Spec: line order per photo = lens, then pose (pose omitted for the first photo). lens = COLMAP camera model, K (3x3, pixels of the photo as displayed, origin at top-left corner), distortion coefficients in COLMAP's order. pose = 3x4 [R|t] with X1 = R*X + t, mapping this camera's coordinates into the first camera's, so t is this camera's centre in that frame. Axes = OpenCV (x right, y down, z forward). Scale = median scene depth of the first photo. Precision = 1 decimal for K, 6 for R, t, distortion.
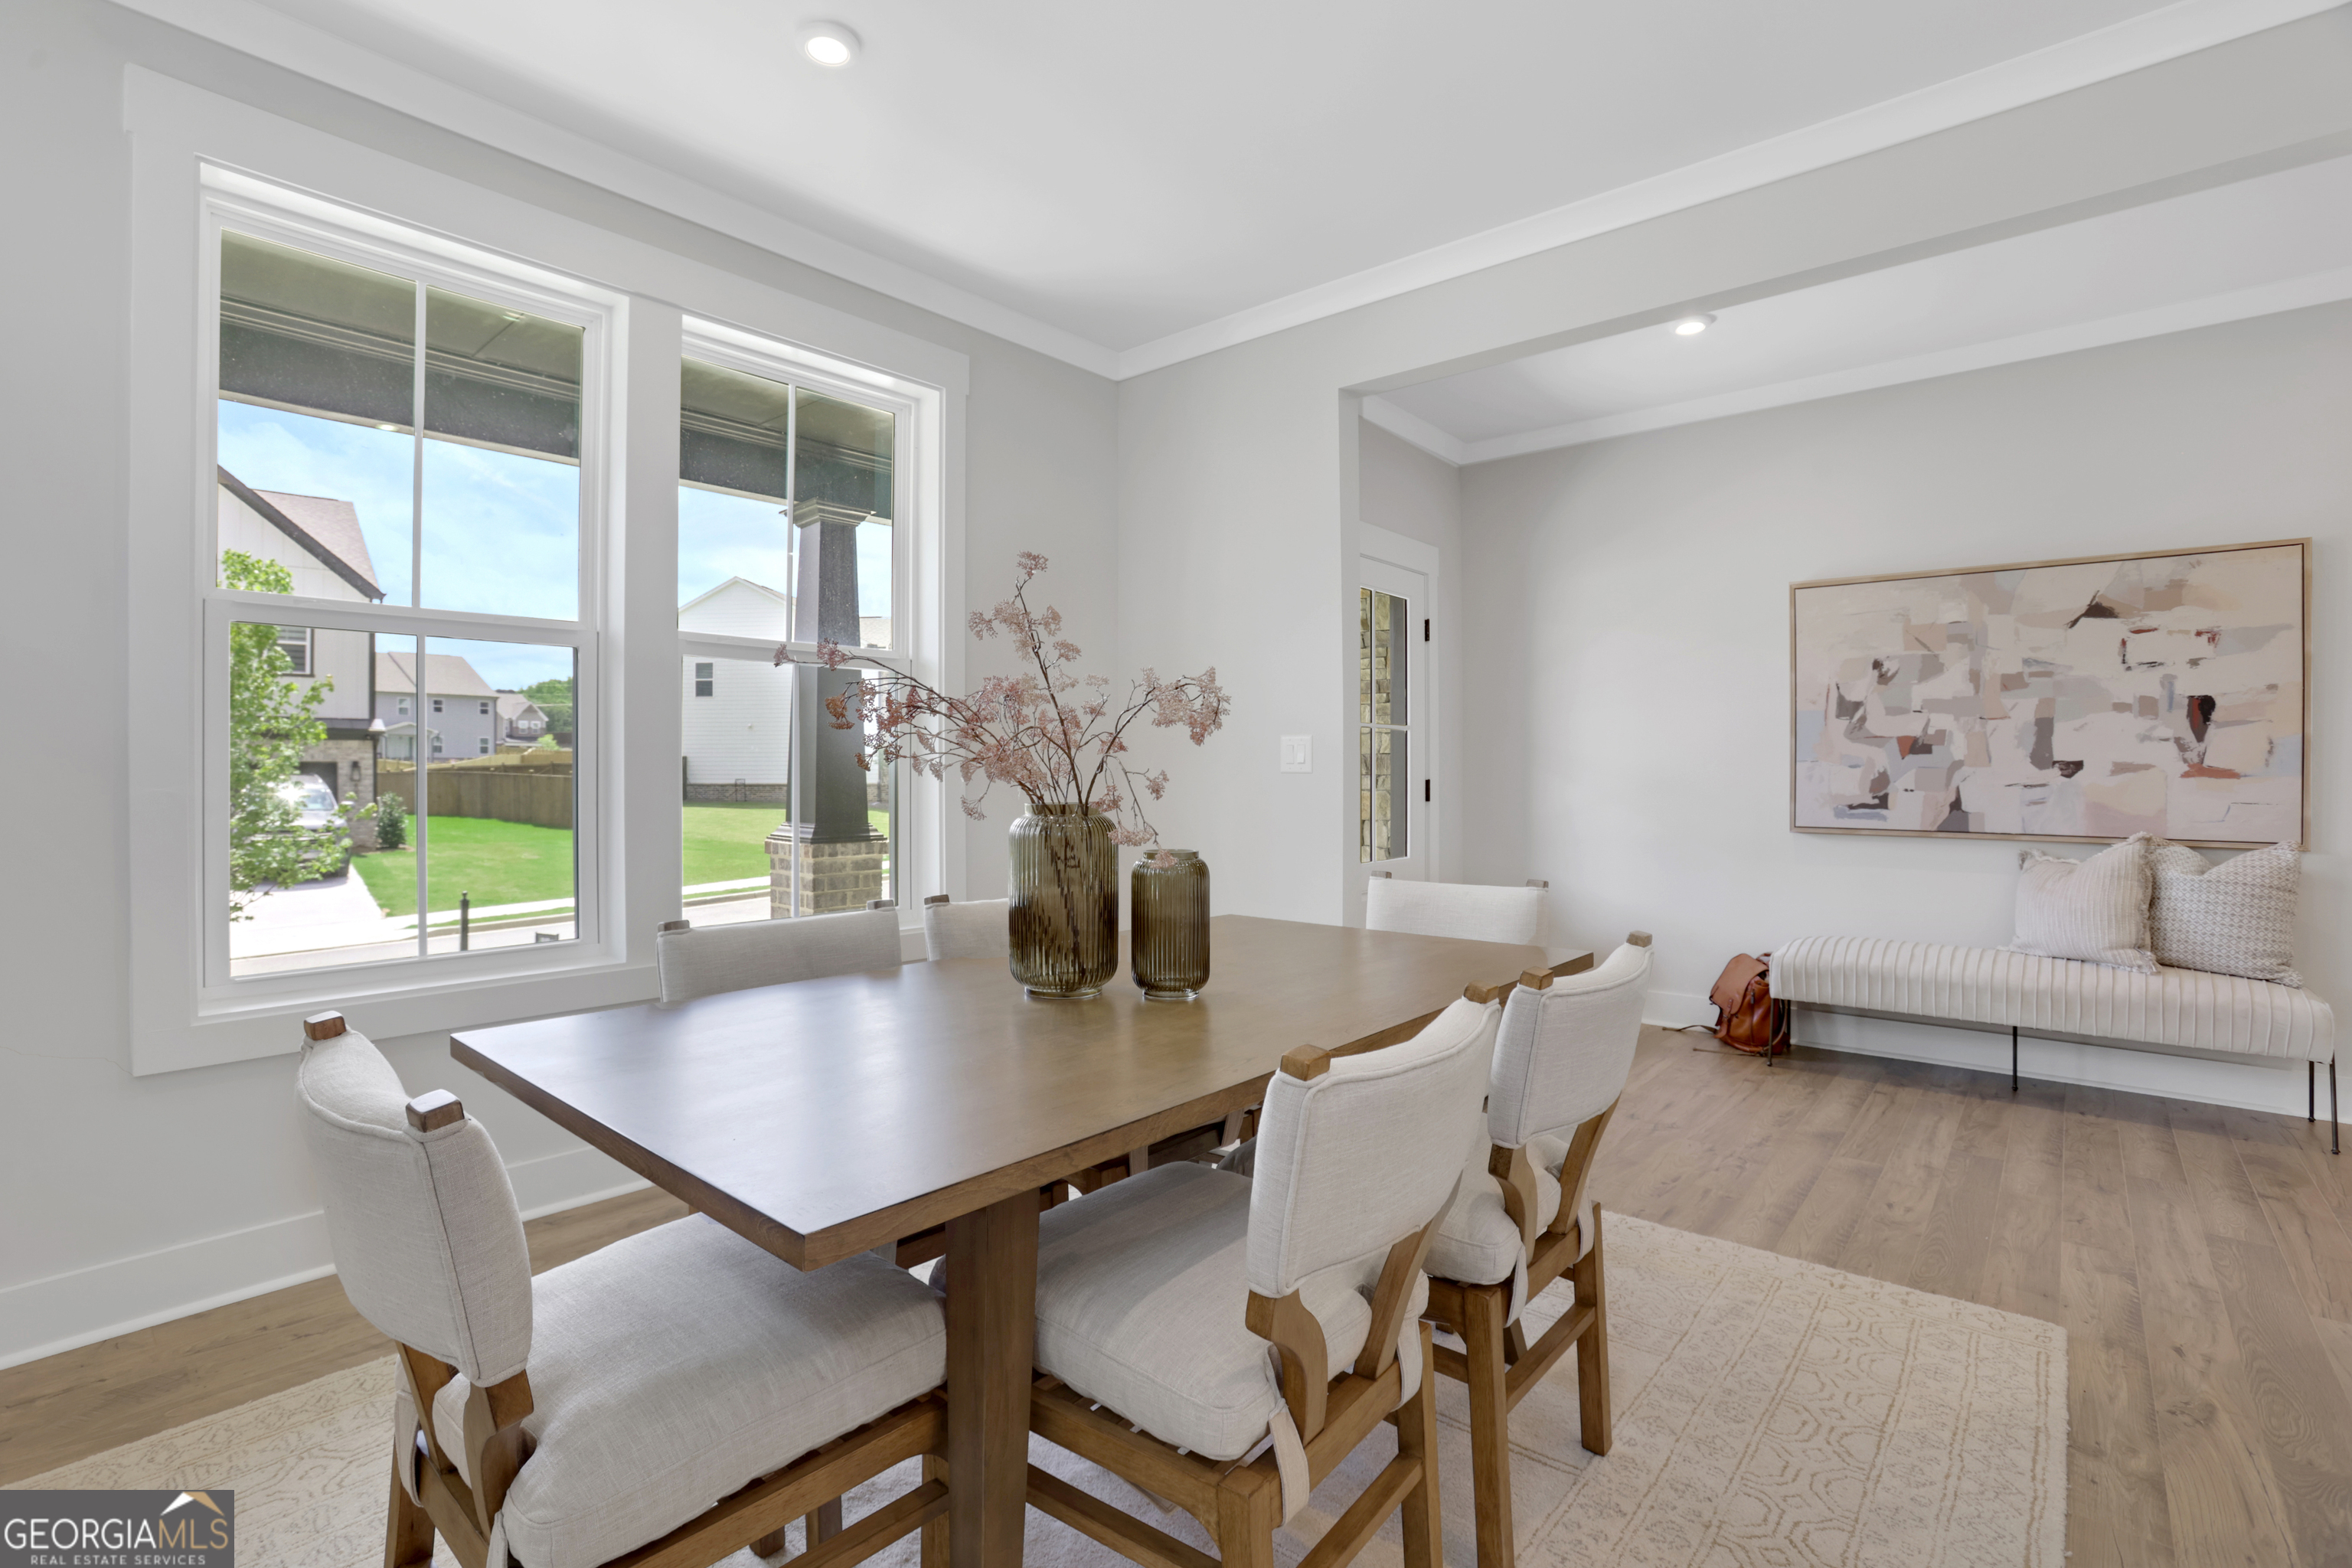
lens RADIAL K [[1092.7, 0, 1173.2], [0, 1092.7, 765.0], [0, 0, 1]] dist [-0.056303, 0.015813]
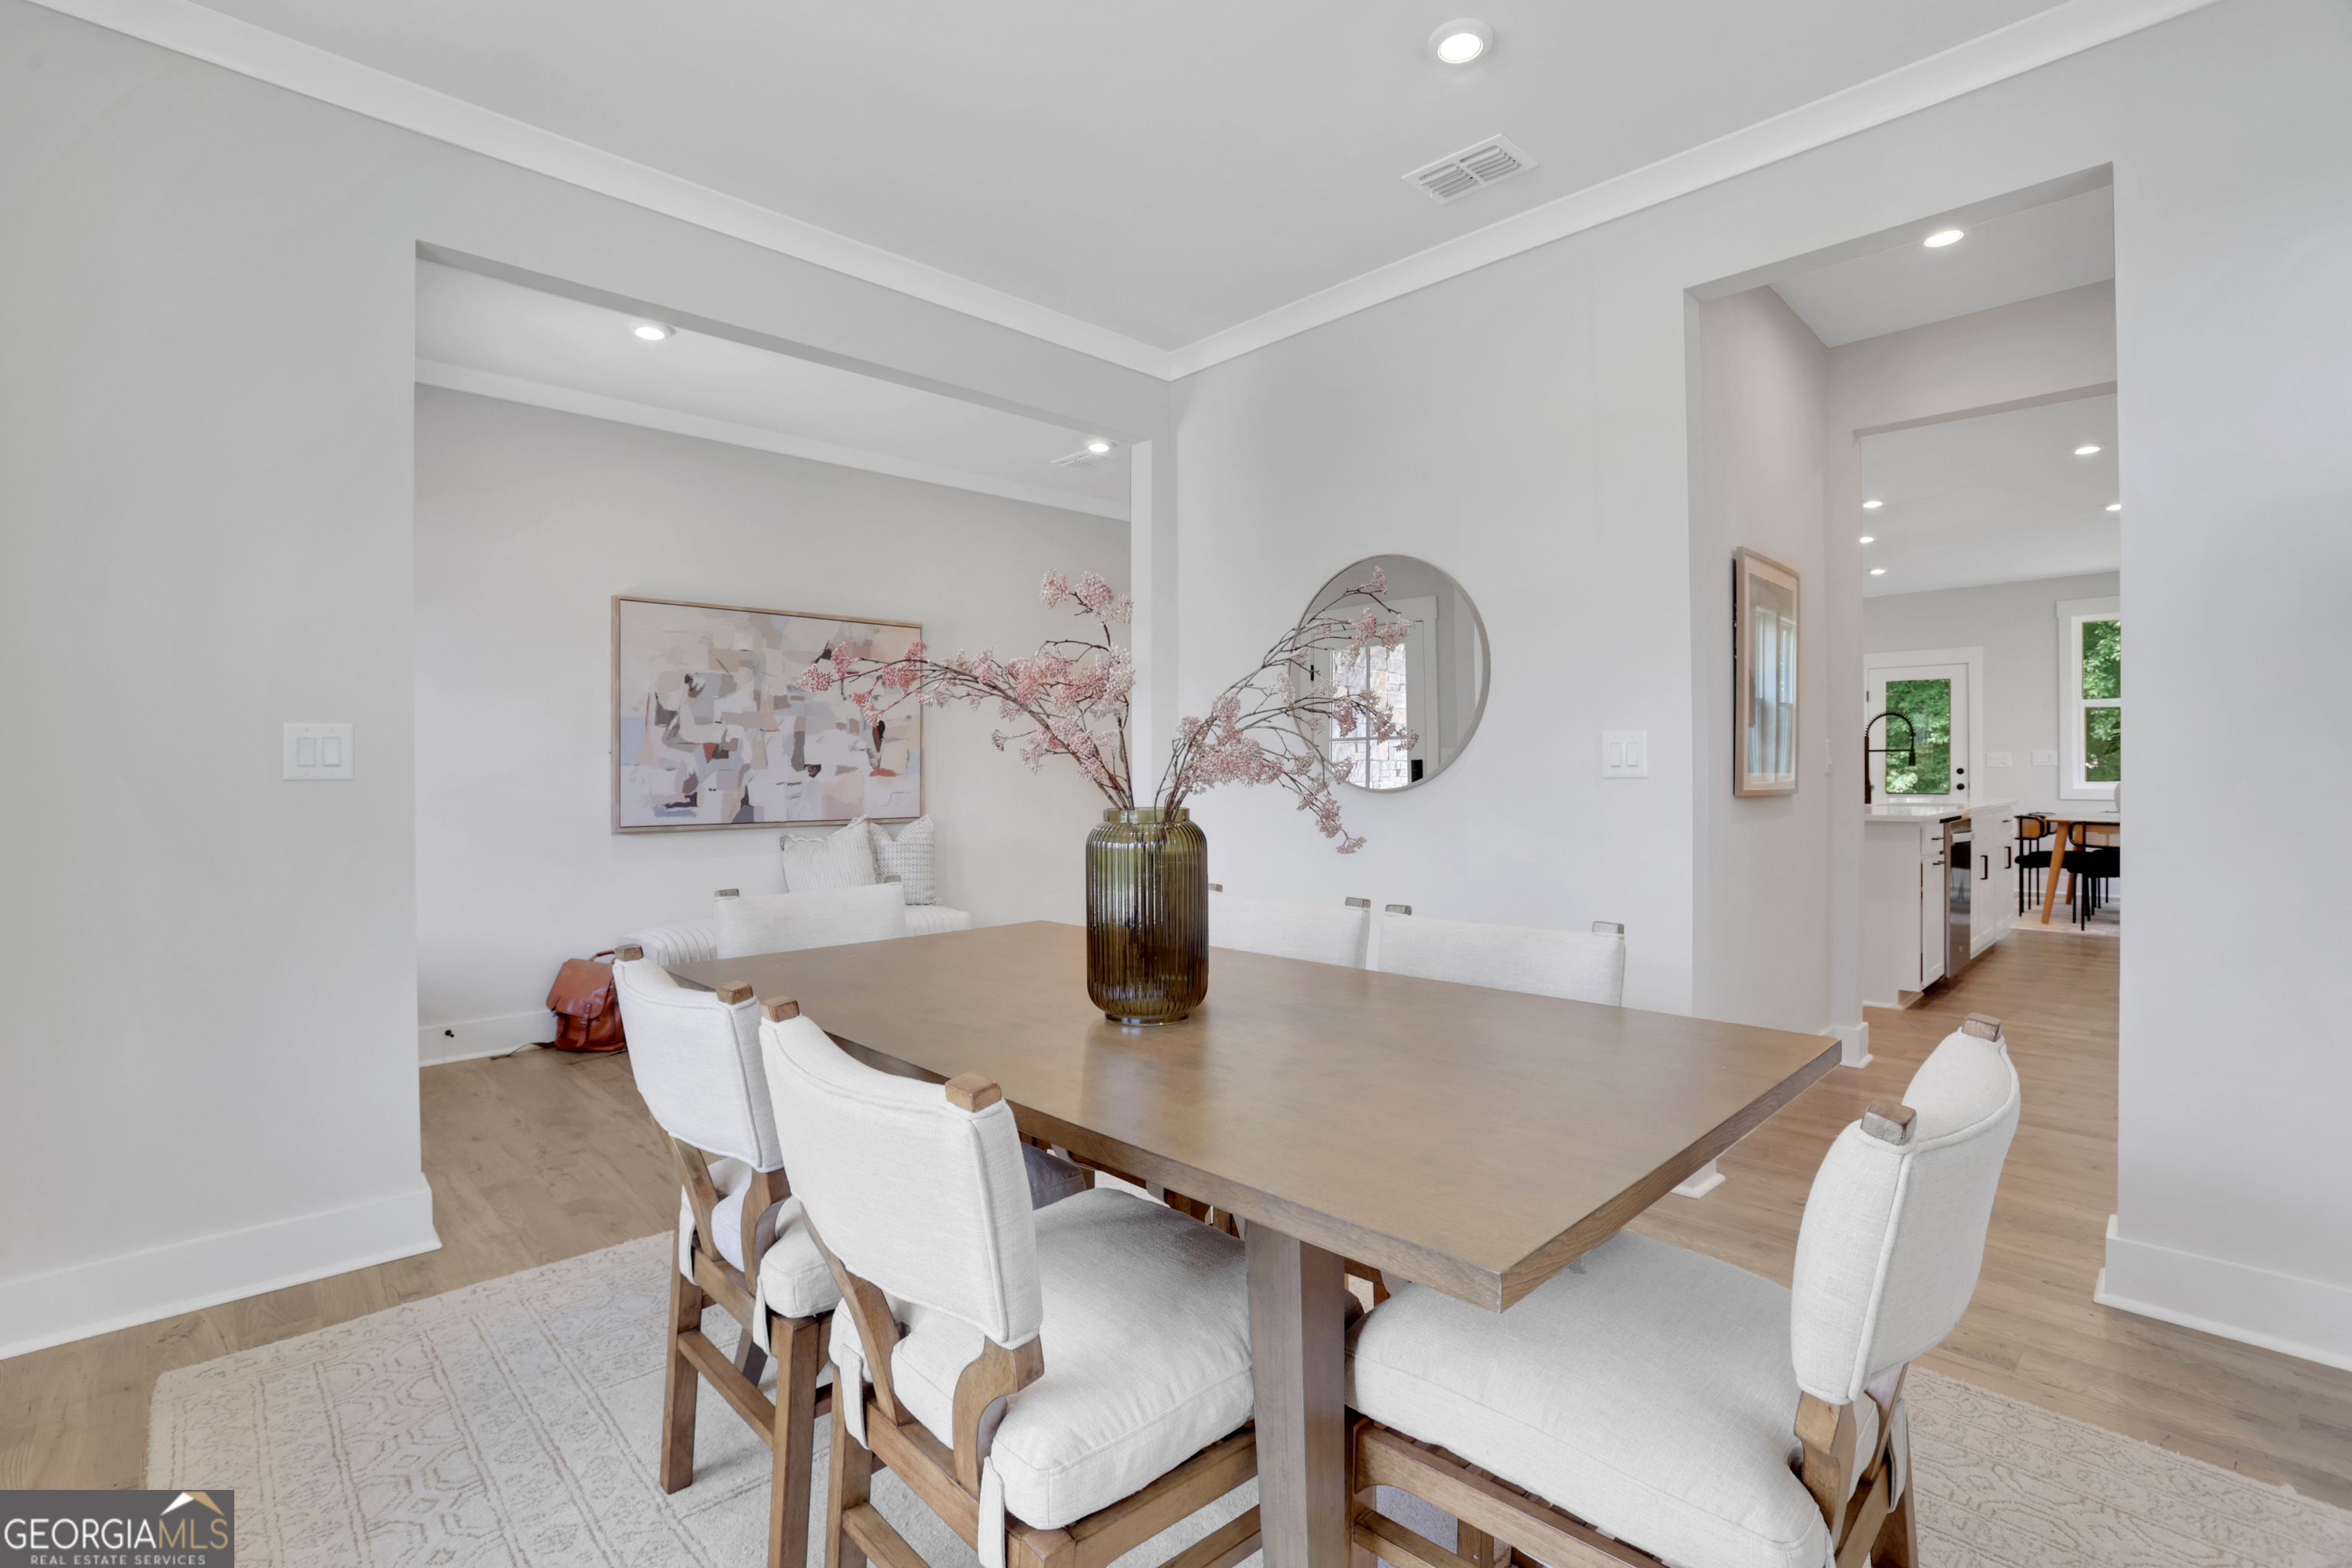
lens RADIAL K [[1092.7, 0, 1175.4], [0, 1092.7, 787.3], [0, 0, 1]] dist [-0.056303, 0.015813]
pose [[0.097896, -0.016976, 0.995052, -0.448970], [0.003132, 0.999855, 0.016750, 0.002953], [-0.995192, 0.001477, 0.097935, 0.390471]]
